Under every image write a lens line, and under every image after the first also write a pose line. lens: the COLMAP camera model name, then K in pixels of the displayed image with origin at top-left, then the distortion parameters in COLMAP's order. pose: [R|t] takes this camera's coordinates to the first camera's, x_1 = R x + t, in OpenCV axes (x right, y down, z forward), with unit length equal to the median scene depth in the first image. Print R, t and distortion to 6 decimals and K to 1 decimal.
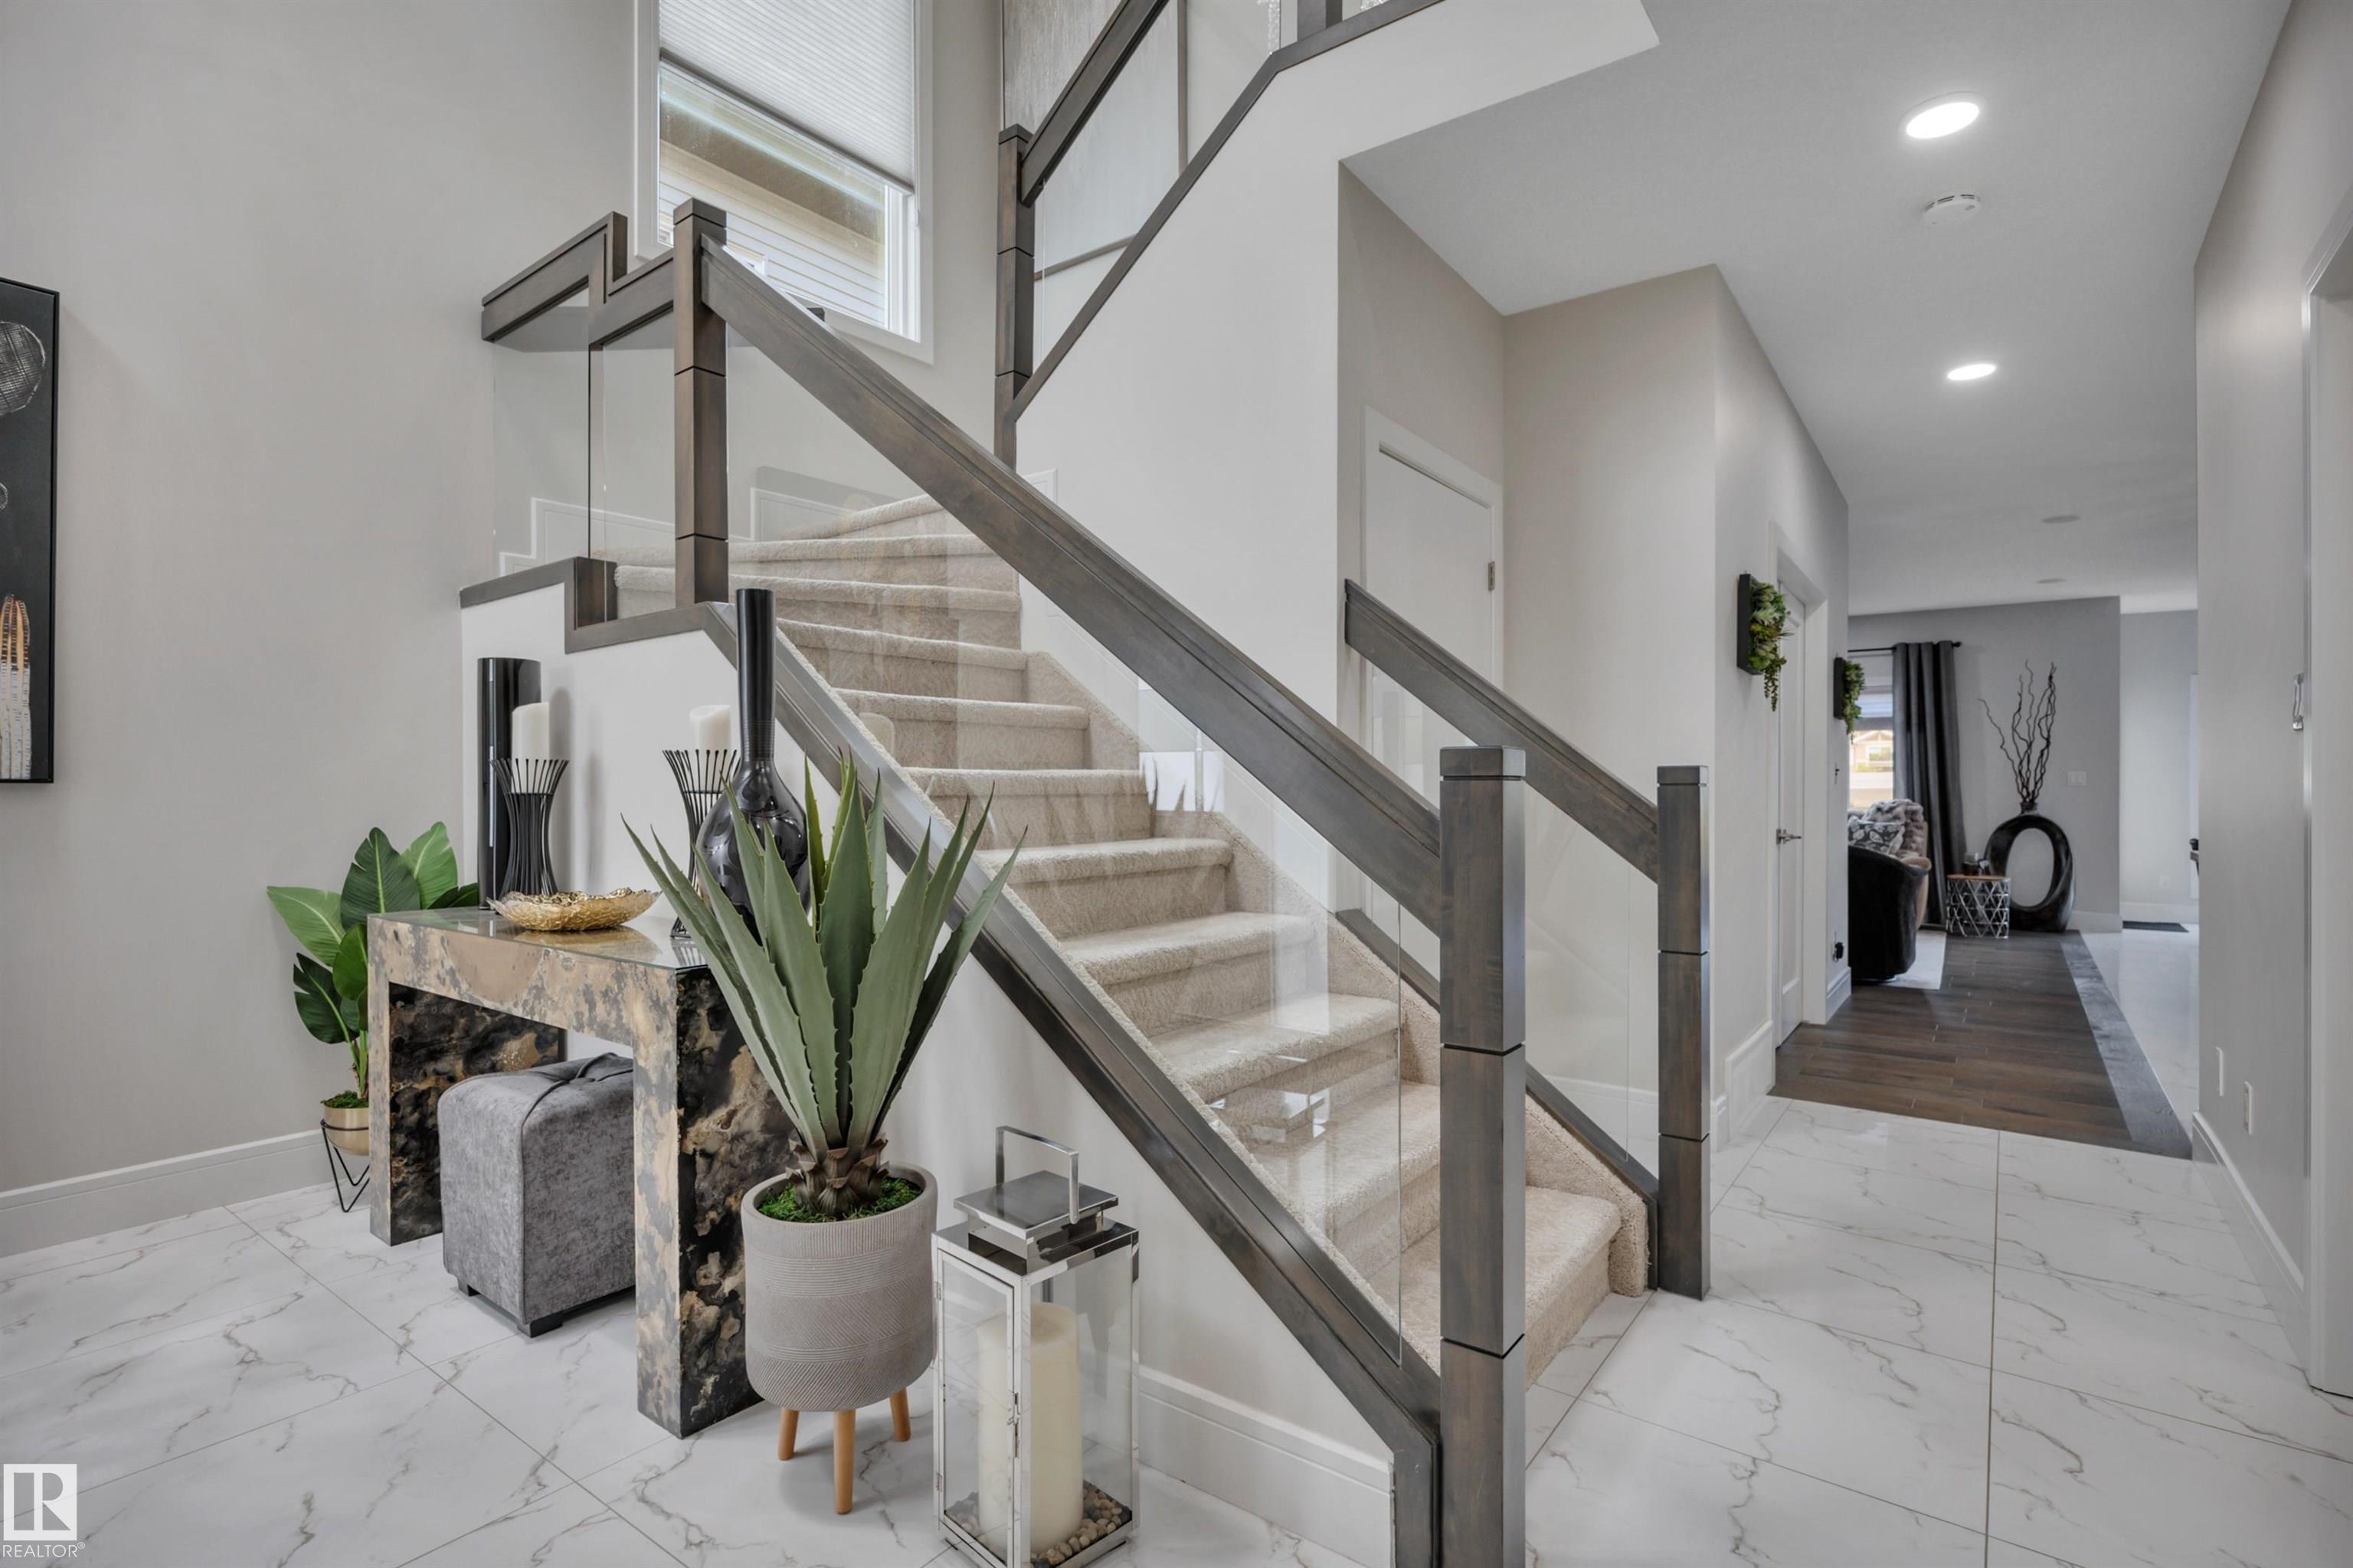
lens RADIAL K [[1109.3, 0, 1178.4], [0, 1109.3, 782.4], [0, 0, 1]] dist [-0.003889, -0.001616]
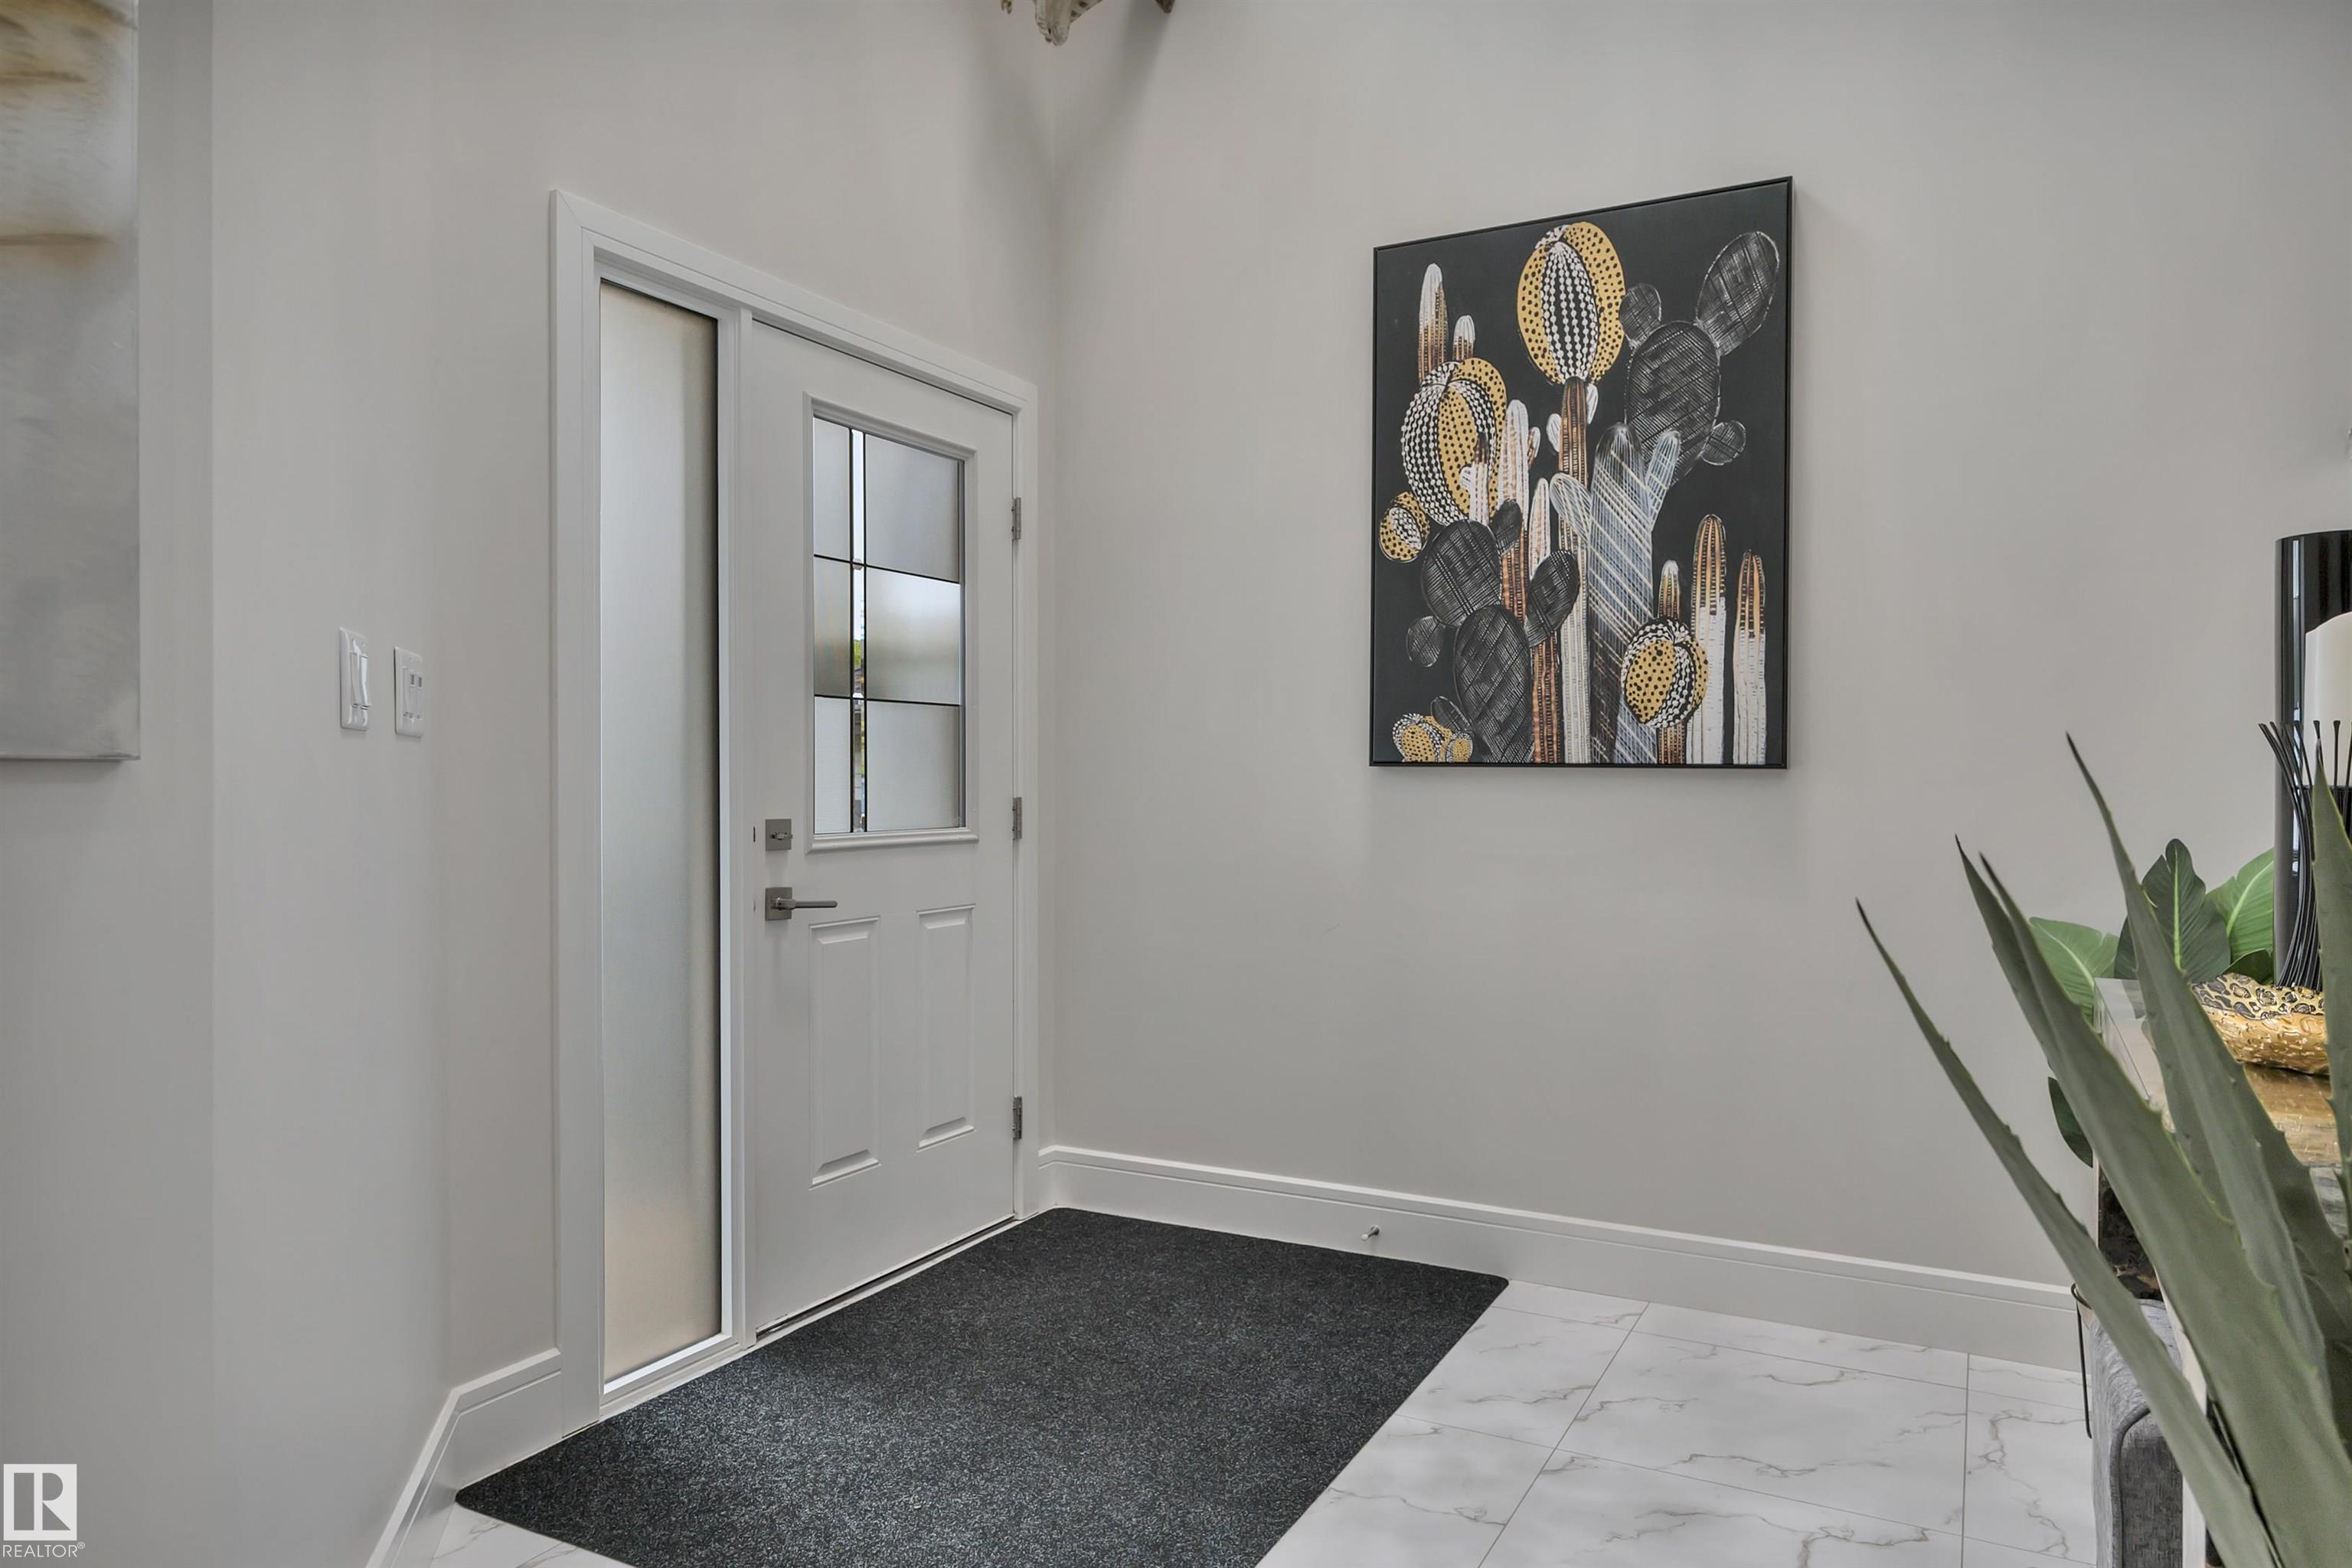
lens RADIAL K [[1491.2, 0, 1180.2], [0, 1491.2, 779.6], [0, 0, 1]] dist [-0.003834, 0.003849]
pose [[0.160735, 0.001593, -0.986996, 0.015688], [-0.002554, 0.999996, 0.001199, 0.008394], [0.986994, 0.002328, 0.160738, 0.373555]]
